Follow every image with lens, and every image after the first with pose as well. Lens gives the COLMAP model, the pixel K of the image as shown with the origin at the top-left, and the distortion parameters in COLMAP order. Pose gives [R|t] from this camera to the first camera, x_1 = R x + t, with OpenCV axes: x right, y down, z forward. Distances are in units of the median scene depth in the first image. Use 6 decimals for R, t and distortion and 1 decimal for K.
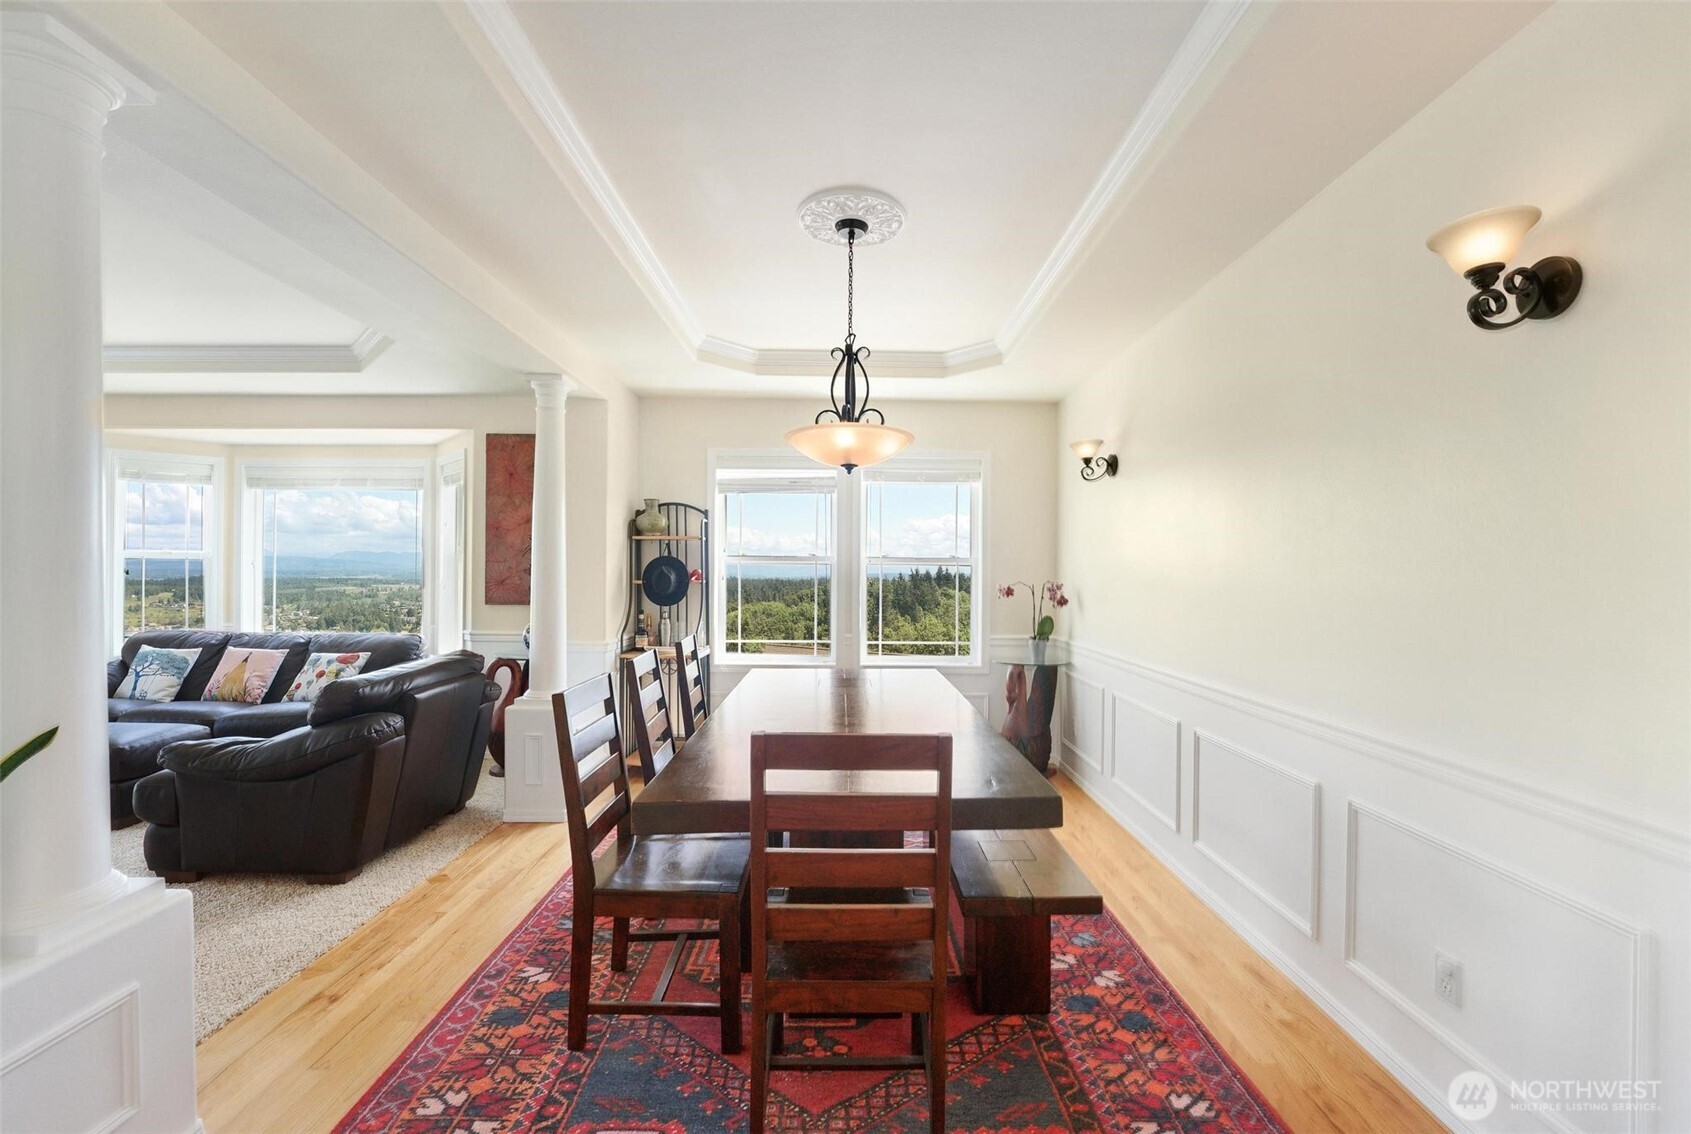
lens RADIAL K [[687.2, 0, 847.4], [0, 687.2, 584.5], [0, 0, 1]] dist [-0.025709, 0.000778]
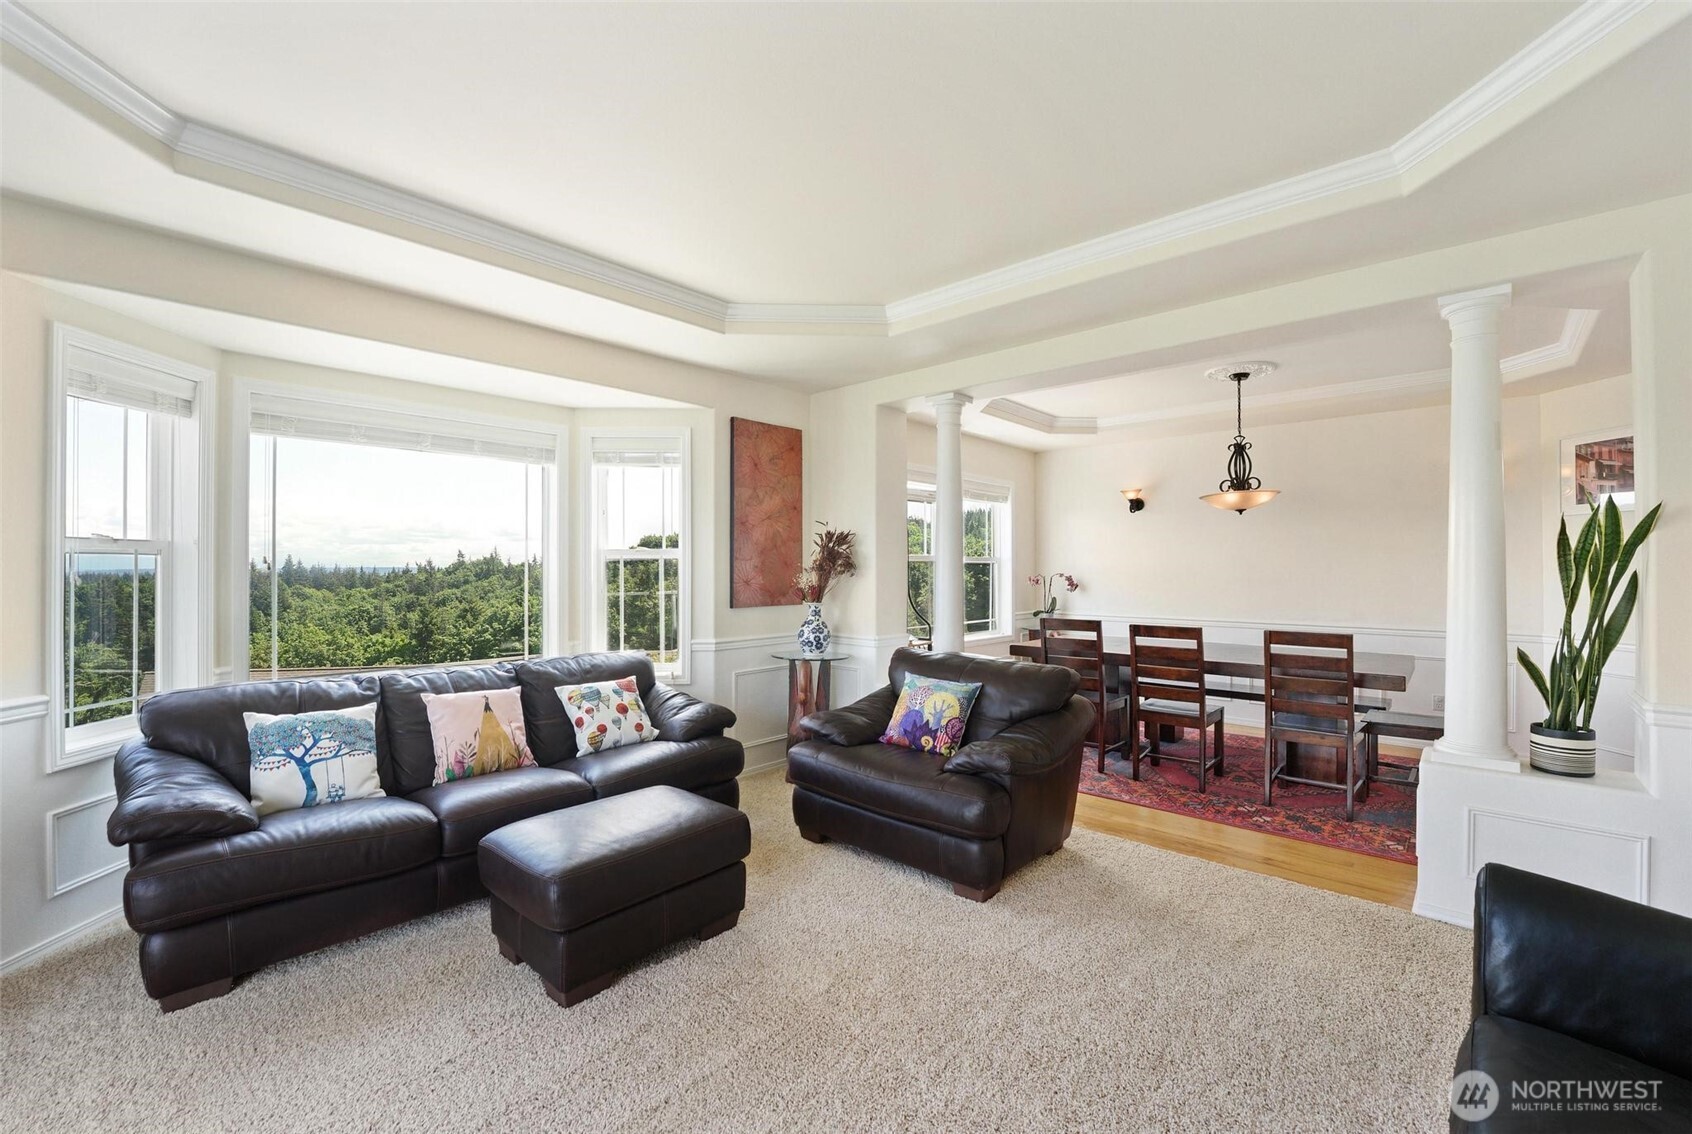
lens RADIAL K [[687.6, 0, 847.9], [0, 687.6, 584.5], [0, 0, 1]] dist [-0.025709, 0.000778]
pose [[0.701883, -0.024720, 0.711864, -1.104696], [0.015090, 0.999689, 0.019836, -0.017602], [-0.712133, -0.003181, 0.702038, 0.269882]]
